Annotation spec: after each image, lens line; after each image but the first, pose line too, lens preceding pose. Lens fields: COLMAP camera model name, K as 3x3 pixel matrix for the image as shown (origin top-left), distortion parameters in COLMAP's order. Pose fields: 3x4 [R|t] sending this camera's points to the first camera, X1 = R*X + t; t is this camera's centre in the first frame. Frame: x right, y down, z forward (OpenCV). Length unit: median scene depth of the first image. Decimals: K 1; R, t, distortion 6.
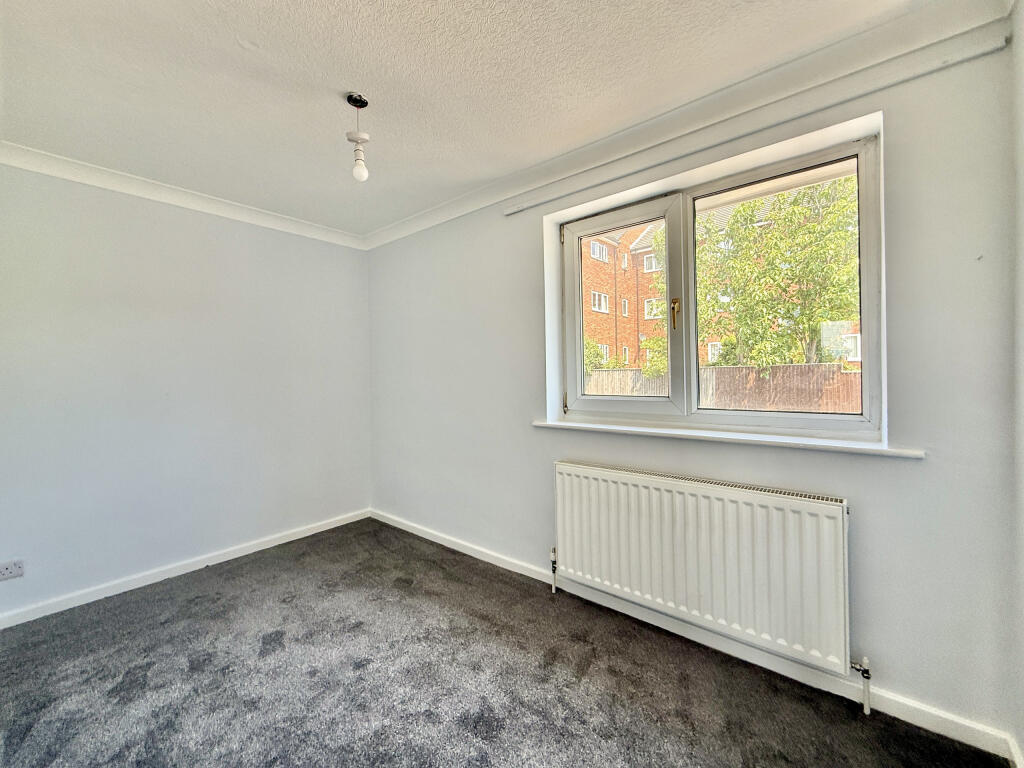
lens RADIAL K [[409.3, 0, 512.0], [0, 409.3, 375.0], [0, 0, 1]] dist [-0.002993, -0.000159]
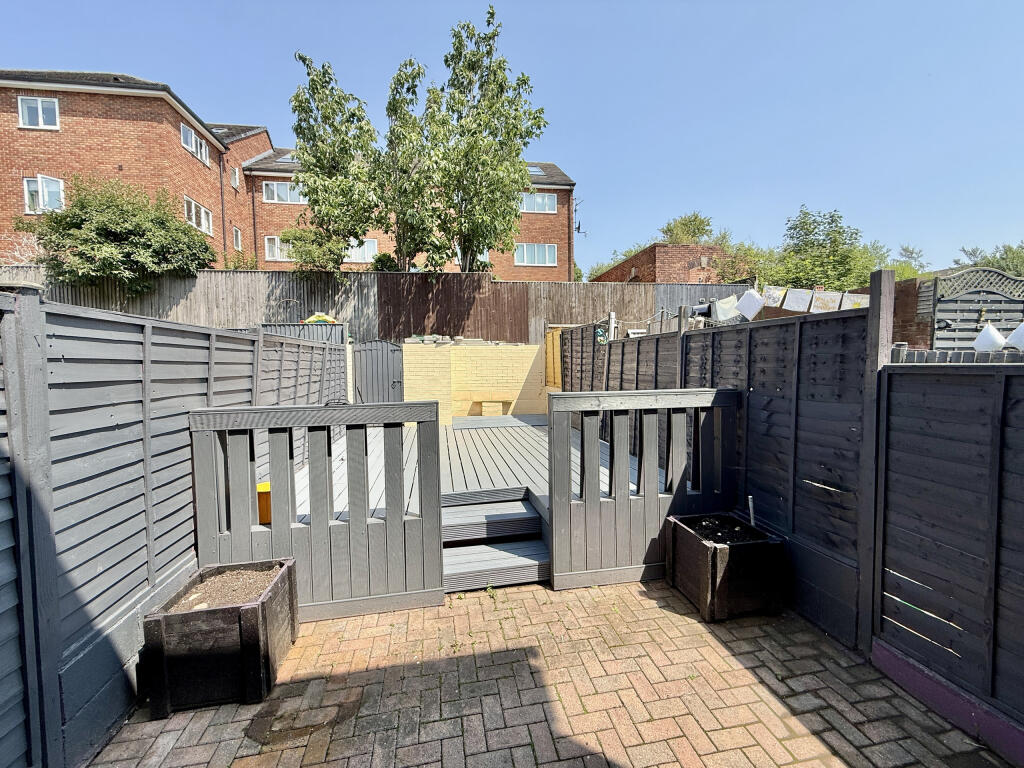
lens RADIAL K [[409.3, 0, 507.7], [0, 409.3, 385.6], [0, 0, 1]] dist [-0.002993, -0.000159]
pose [[0.644067, -0.031428, 0.764323, 0.007544], [0.010455, 0.999424, 0.032285, 0.100286], [-0.764898, -0.012803, 0.644025, 0.122518]]
